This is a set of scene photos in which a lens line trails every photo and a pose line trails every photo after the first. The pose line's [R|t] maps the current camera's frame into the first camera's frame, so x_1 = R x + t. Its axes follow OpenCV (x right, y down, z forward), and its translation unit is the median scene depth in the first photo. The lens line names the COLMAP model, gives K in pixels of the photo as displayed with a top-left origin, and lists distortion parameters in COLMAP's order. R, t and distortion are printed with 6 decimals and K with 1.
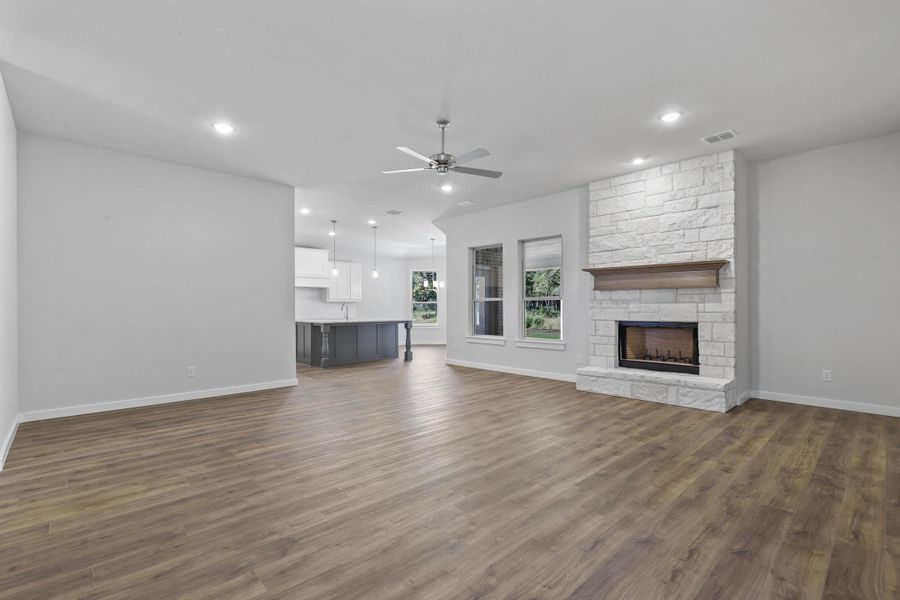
lens RADIAL K [[409.9, 0, 450.2], [0, 409.9, 303.2], [0, 0, 1]] dist [0.001145, 0.000492]
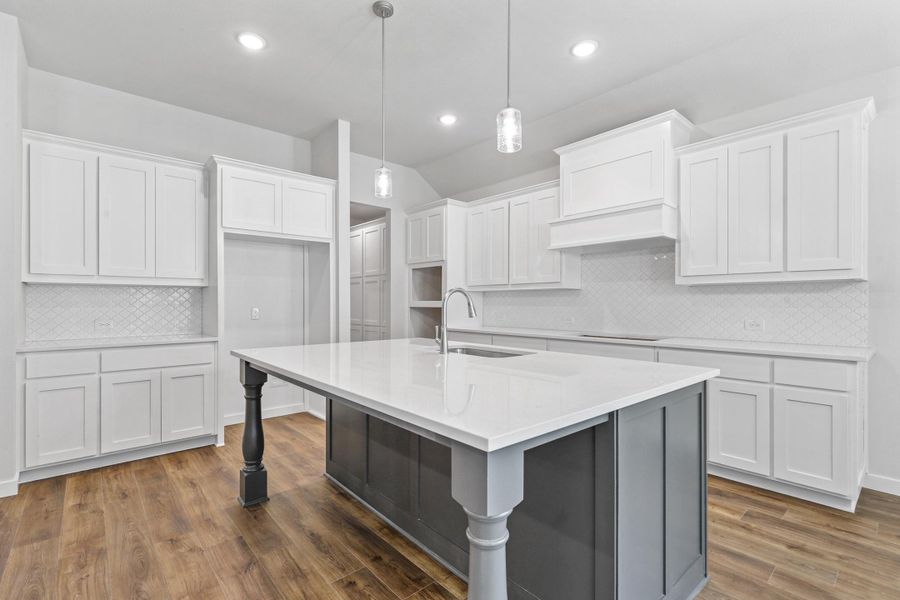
lens RADIAL K [[409.9, 0, 444.9], [0, 409.9, 307.4], [0, 0, 1]] dist [0.001145, 0.000492]
pose [[-0.031586, 0.018057, -0.999338, 0.001116], [0.009944, 0.999793, 0.017751, 0.004850], [0.999452, -0.009376, -0.031759, 0.718056]]
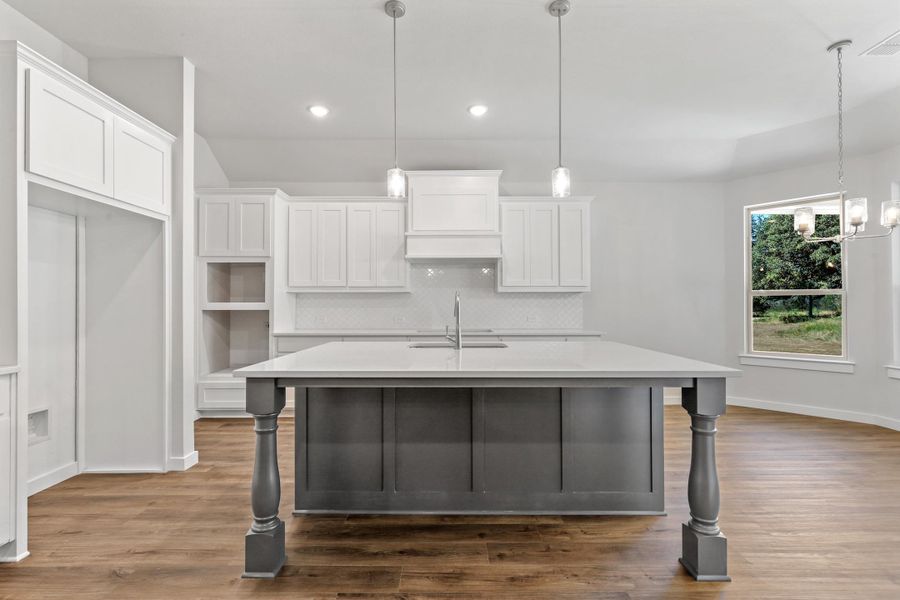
lens RADIAL K [[409.9, 0, 448.1], [0, 409.9, 304.0], [0, 0, 1]] dist [0.001145, 0.000492]
pose [[0.731971, 0.004952, -0.681318, -0.041813], [0.001935, 0.999954, 0.009347, 0.003982], [0.681333, -0.008160, 0.731928, 0.563673]]
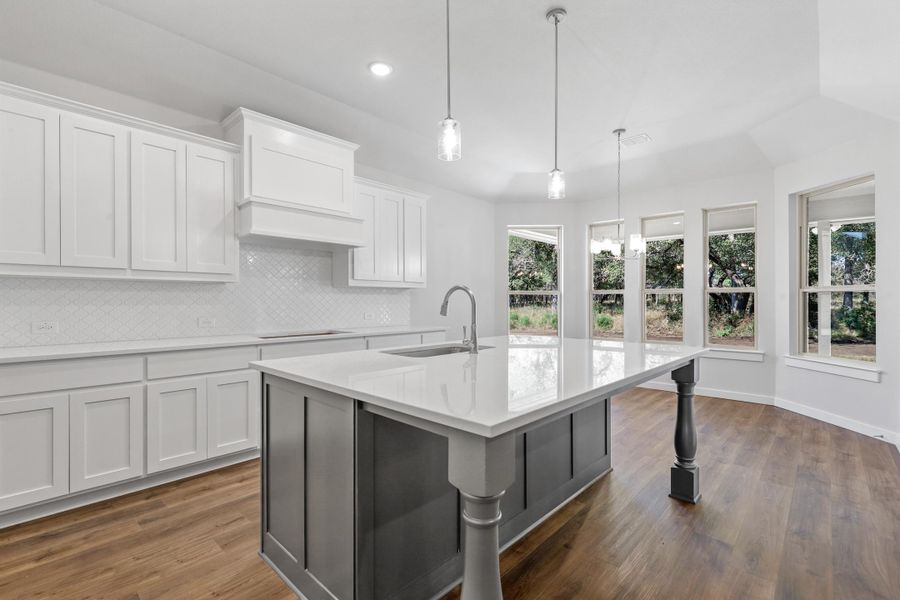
lens RADIAL K [[409.9, 0, 464.0], [0, 409.9, 299.6], [0, 0, 1]] dist [0.001145, 0.000492]
pose [[0.997240, 0.008788, 0.073730, -0.190542], [-0.009166, 0.999947, 0.004790, 0.004999], [-0.073684, -0.005452, 0.997267, 0.542880]]
